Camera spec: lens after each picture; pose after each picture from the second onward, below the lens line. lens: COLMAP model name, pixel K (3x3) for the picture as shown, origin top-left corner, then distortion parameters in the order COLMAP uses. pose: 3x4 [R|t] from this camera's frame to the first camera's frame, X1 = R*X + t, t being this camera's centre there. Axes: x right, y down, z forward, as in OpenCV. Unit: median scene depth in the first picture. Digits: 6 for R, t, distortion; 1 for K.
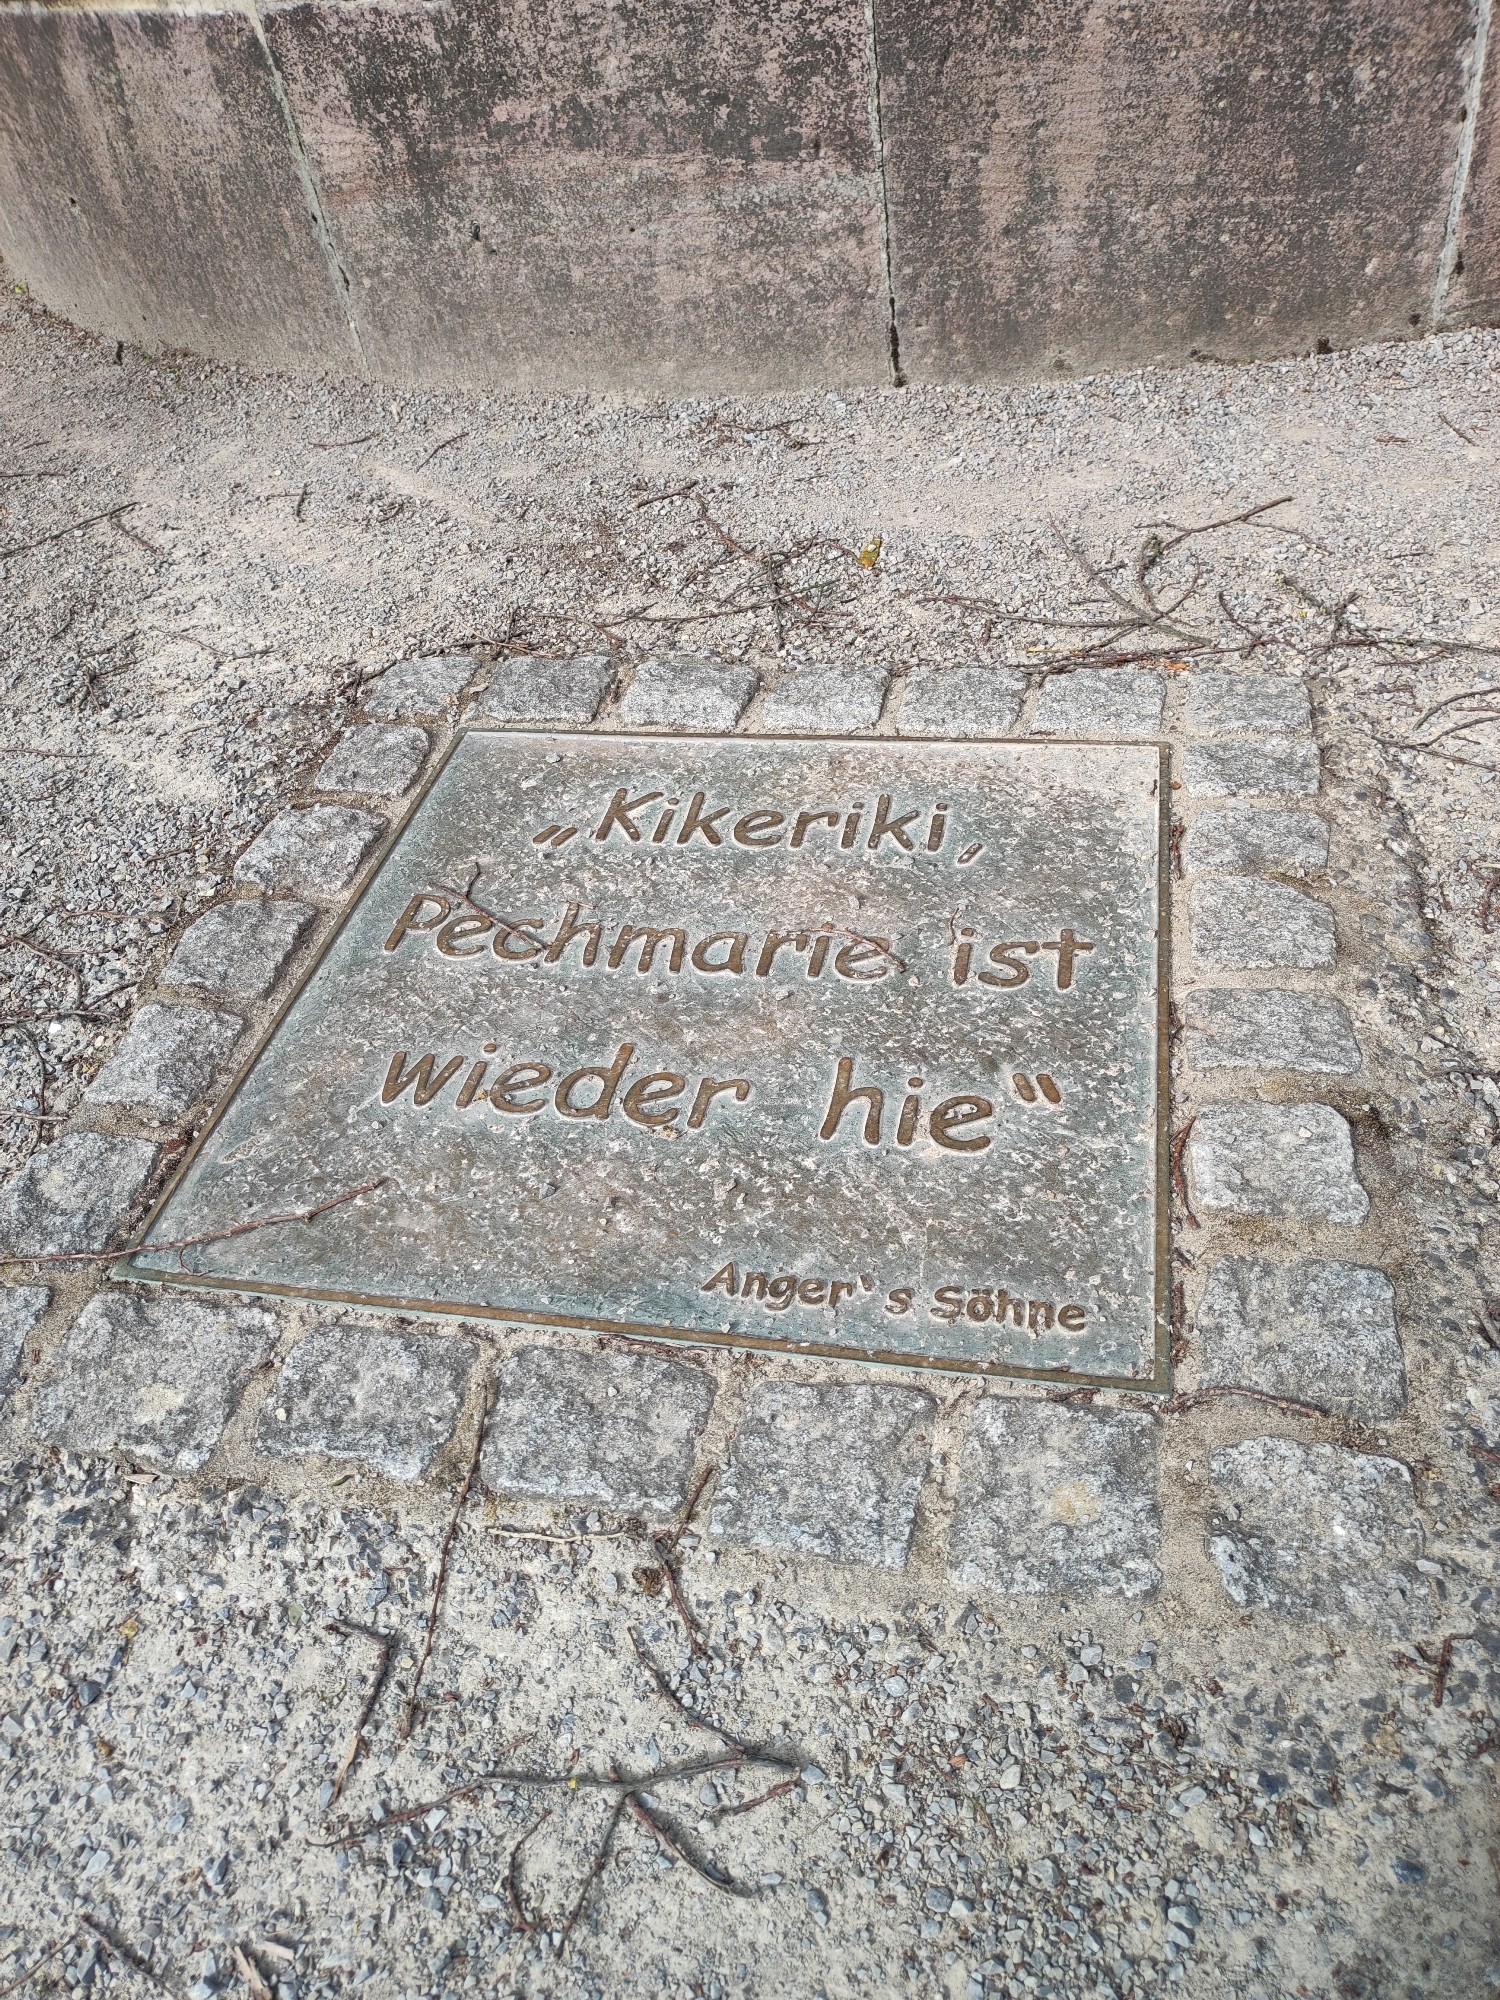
lens RADIAL K [[1466.2, 0, 737.6], [0, 1466.2, 1032.6], [0, 0, 1]] dist [0.042157, -0.025756]
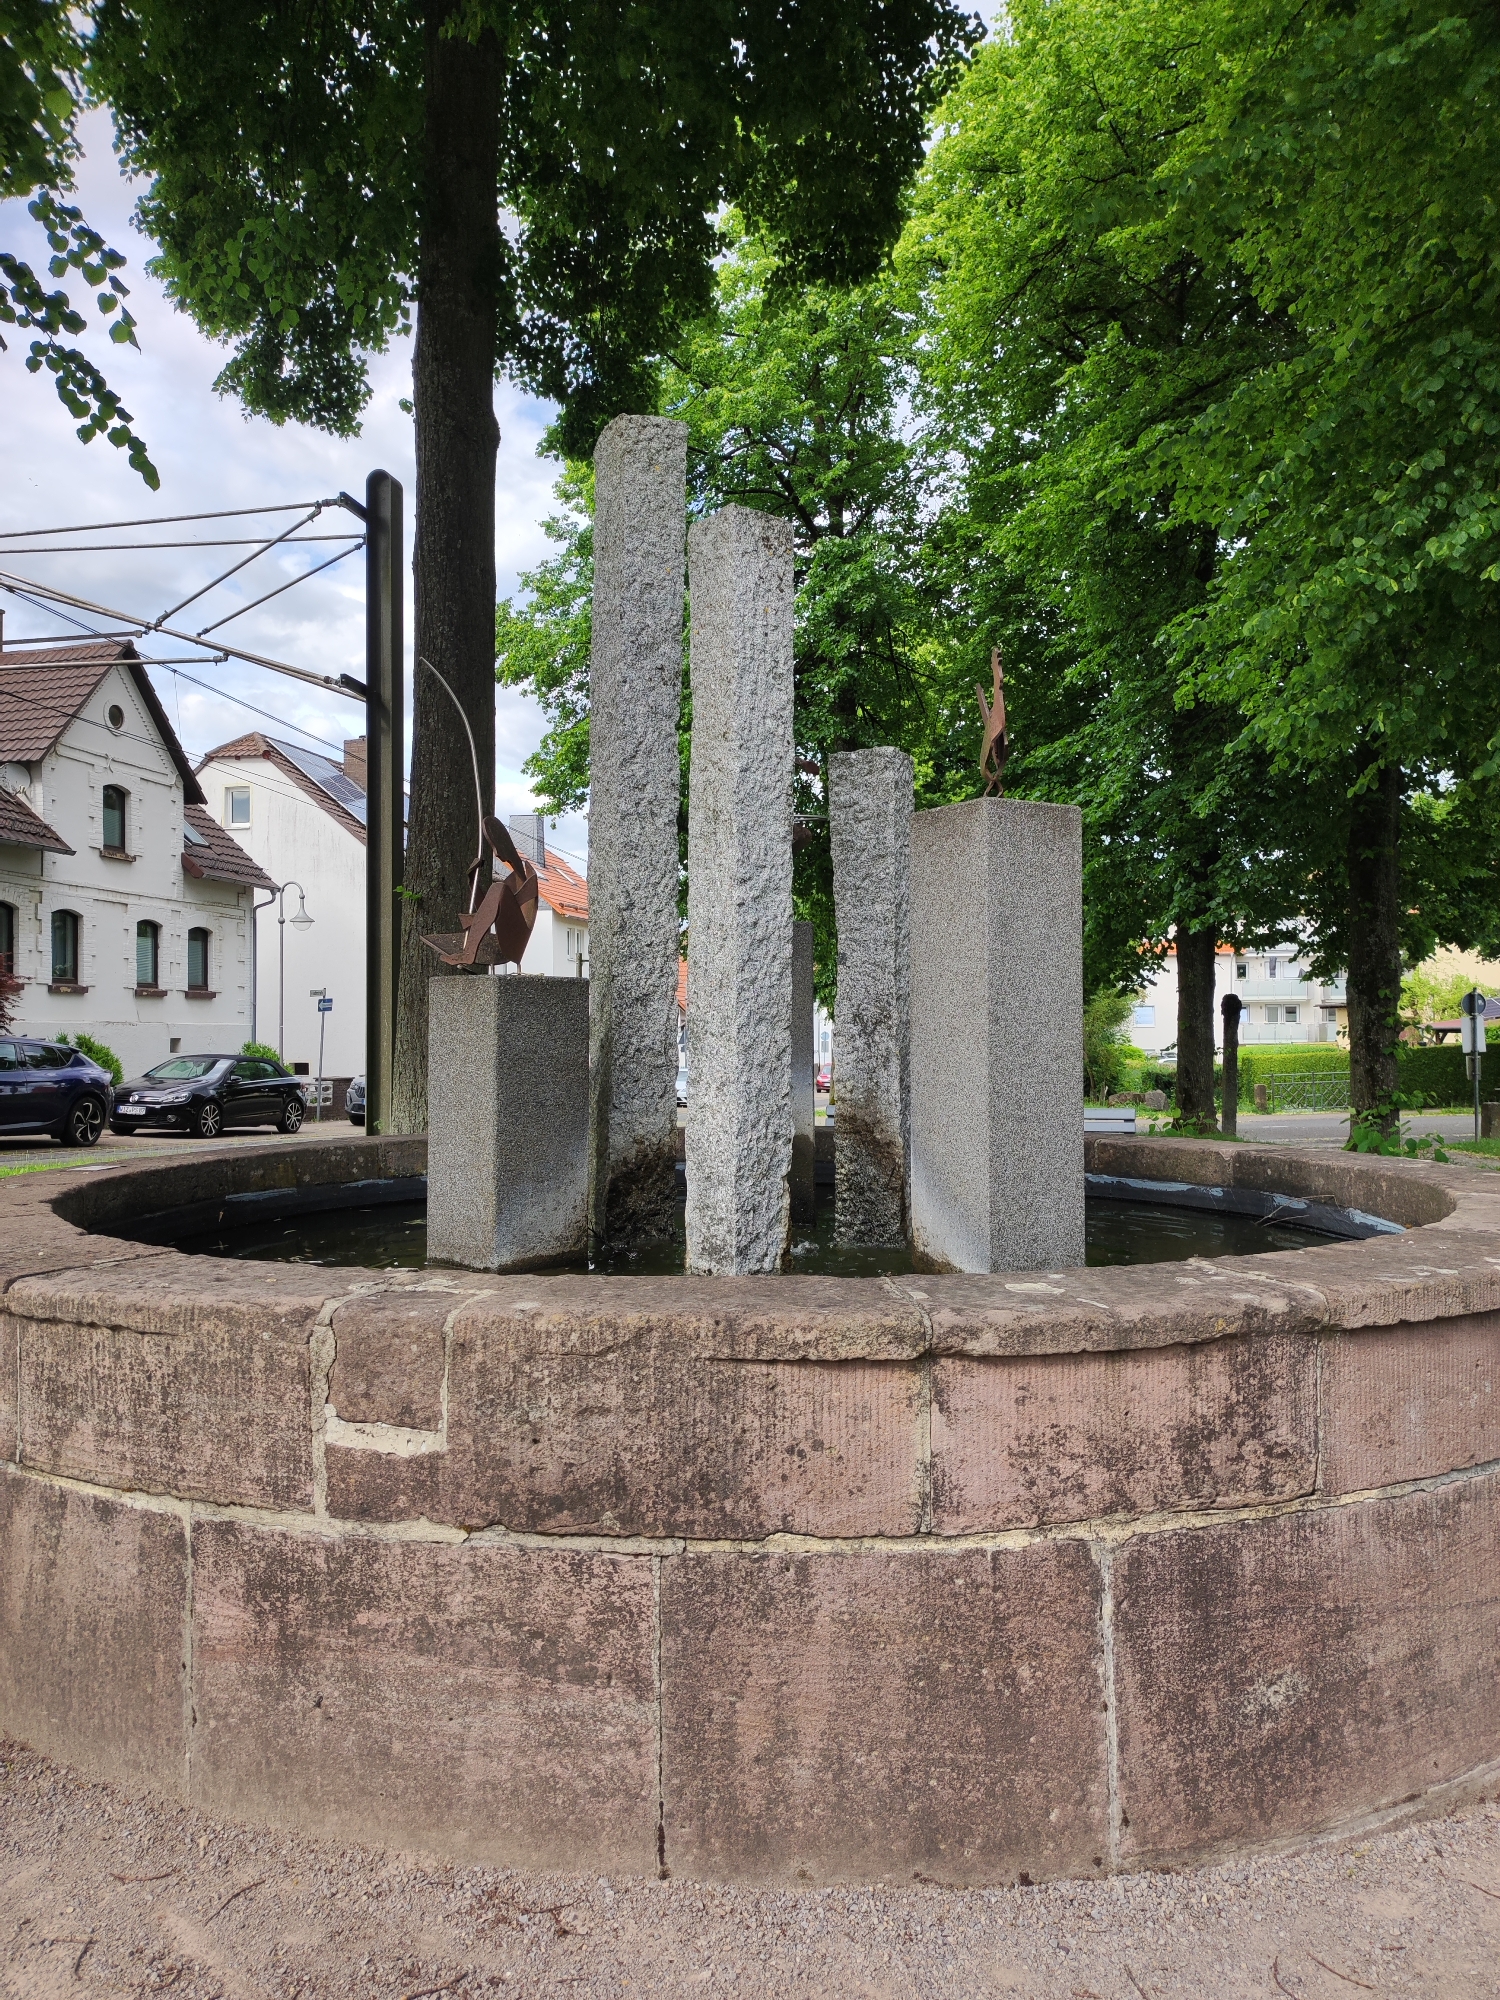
lens RADIAL K [[1466.2, 0, 737.6], [0, 1466.2, 1032.6], [0, 0, 1]] dist [0.042157, -0.025756]
pose [[0.988838, 0.132351, 0.068430, 0.002813], [-0.044073, 0.698552, -0.714201, -0.086712], [-0.142327, 0.703213, 0.696588, -0.260804]]
